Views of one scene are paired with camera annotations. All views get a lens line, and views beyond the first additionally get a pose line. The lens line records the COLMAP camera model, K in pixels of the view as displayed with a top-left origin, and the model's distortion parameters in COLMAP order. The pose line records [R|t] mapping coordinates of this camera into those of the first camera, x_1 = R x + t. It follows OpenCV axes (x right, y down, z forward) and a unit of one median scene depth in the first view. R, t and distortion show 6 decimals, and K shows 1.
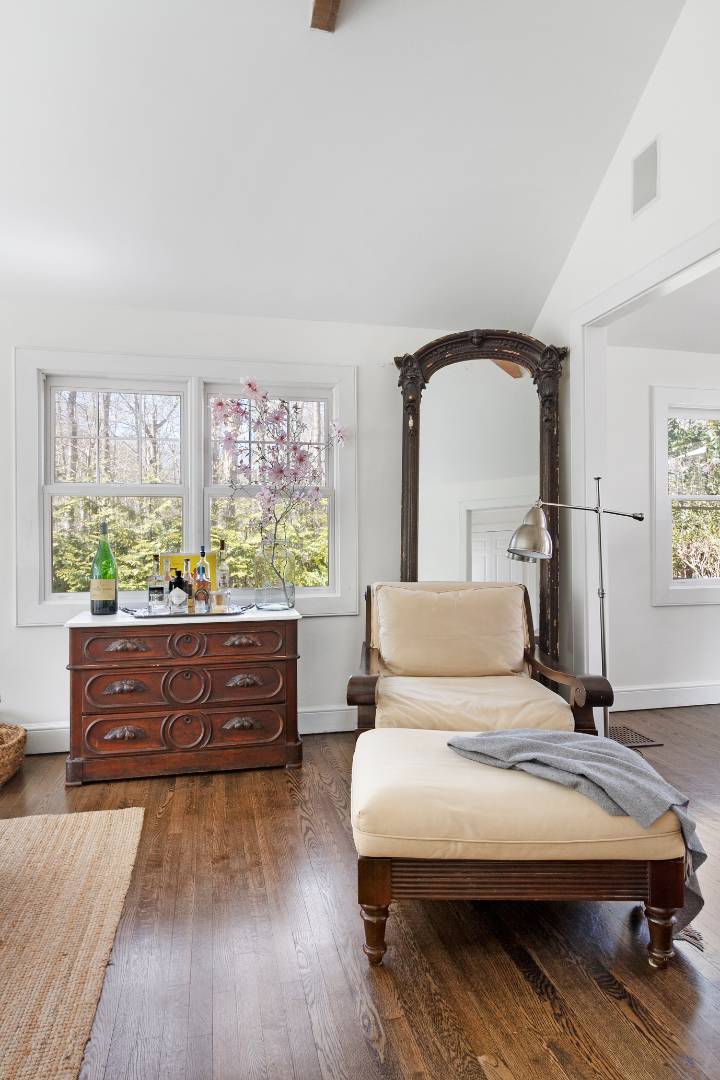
lens RADIAL K [[635.5, 0, 361.4], [0, 635.5, 539.2], [0, 0, 1]] dist [0.001030, -0.005735]
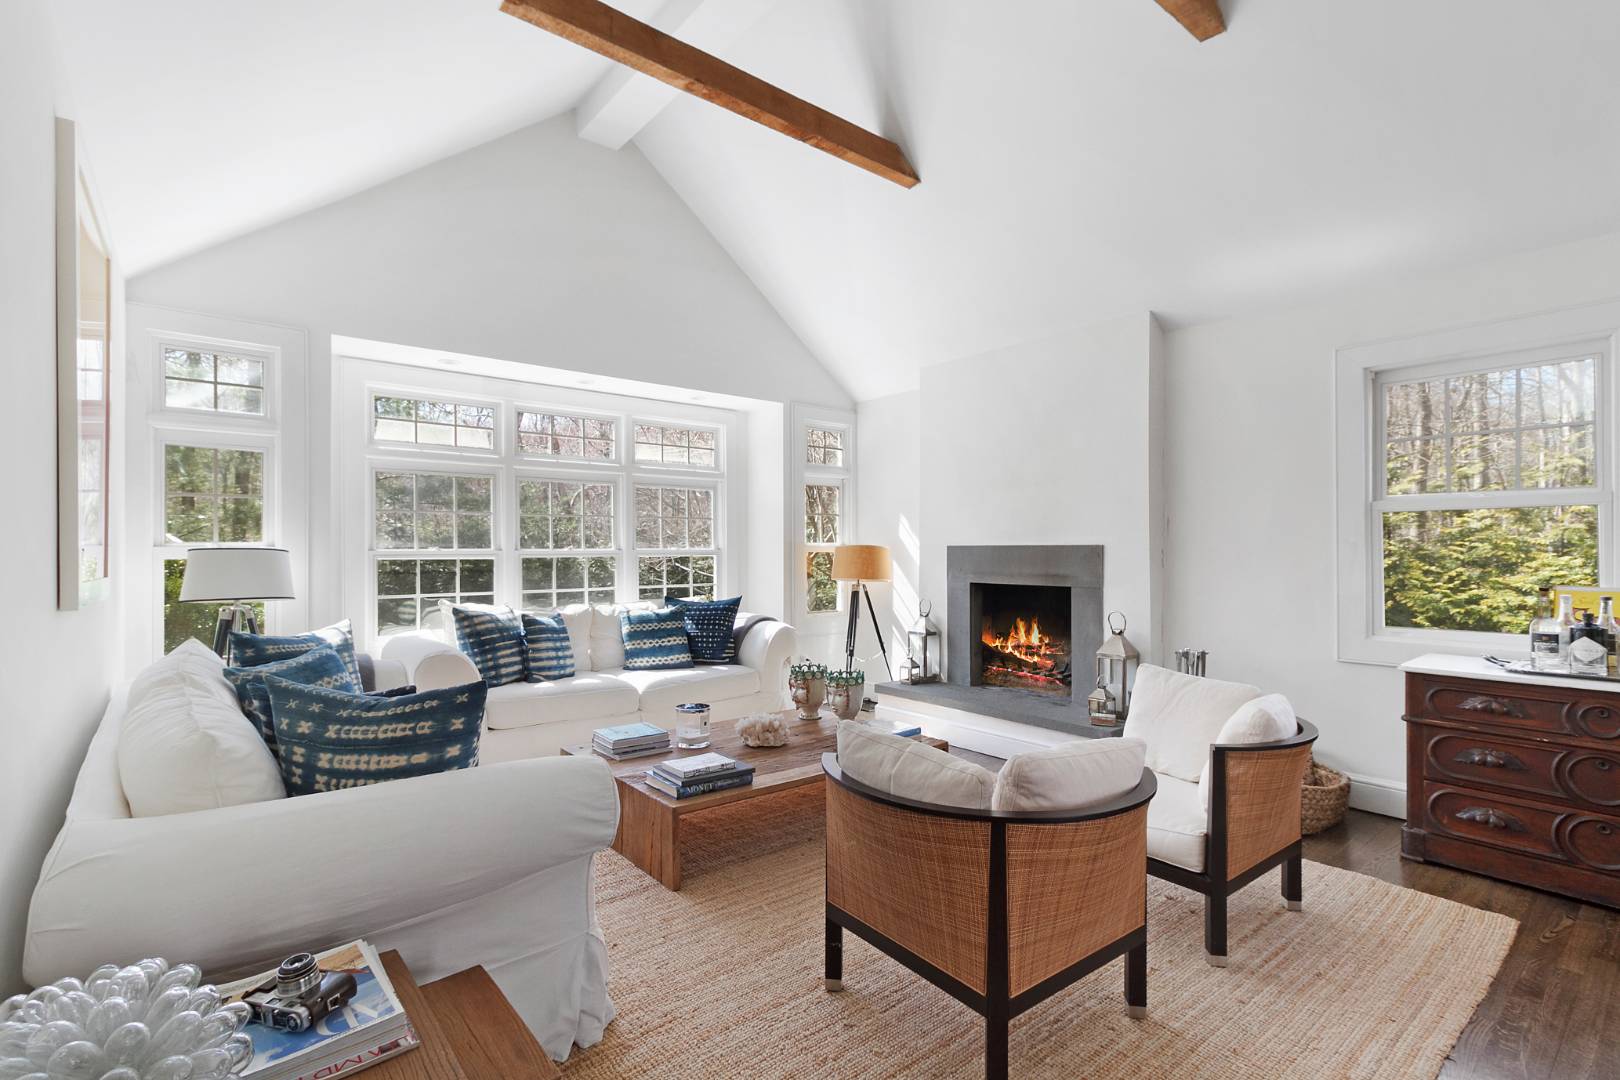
lens RADIAL K [[751.7, 0, 808.1], [0, 751.7, 549.7], [0, 0, 1]] dist [0.011612, 0.000645]
pose [[0.442749, 0.003117, -0.896640, 0.090147], [0.004493, 0.999974, 0.005695, -0.031392], [0.896634, -0.006550, 0.442723, -0.154908]]
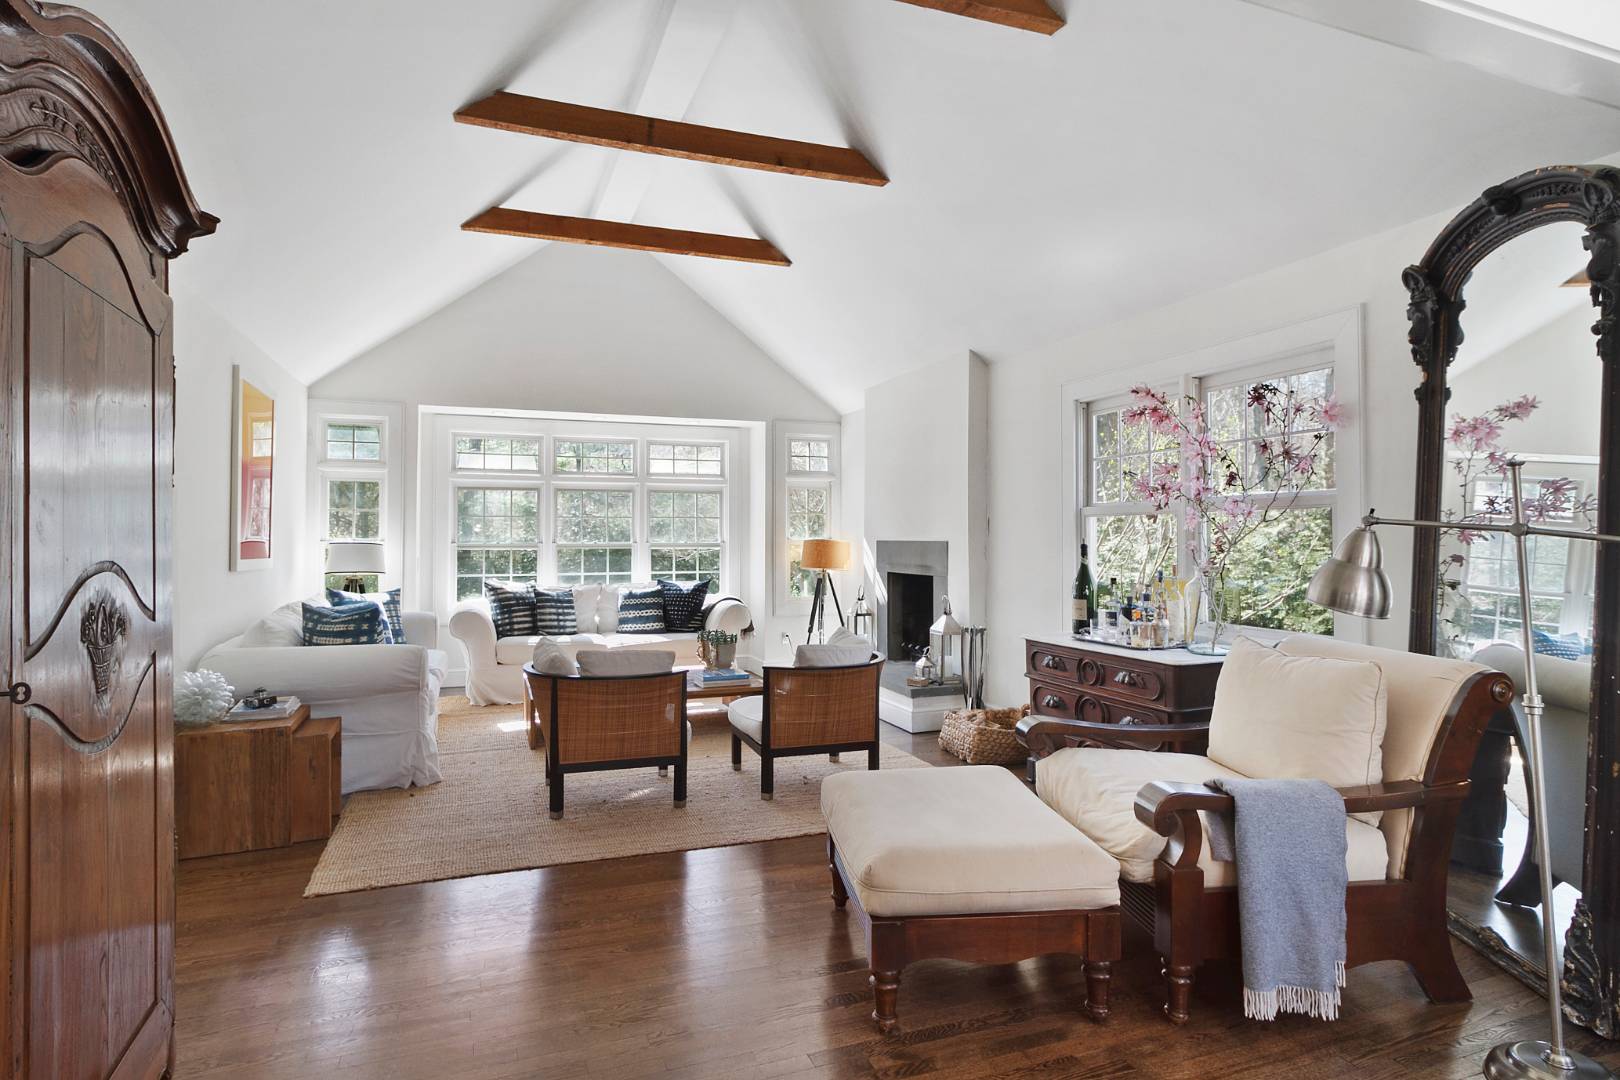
lens RADIAL K [[864.8, 0, 806.3], [0, 864.8, 535.1], [0, 0, 1]] dist [0.000390, 0.000203]
pose [[0.134248, -0.000786, -0.990947, 0.965548], [0.003963, 0.999992, -0.000256, -0.043775], [0.990940, -0.003892, 0.134250, 0.387897]]
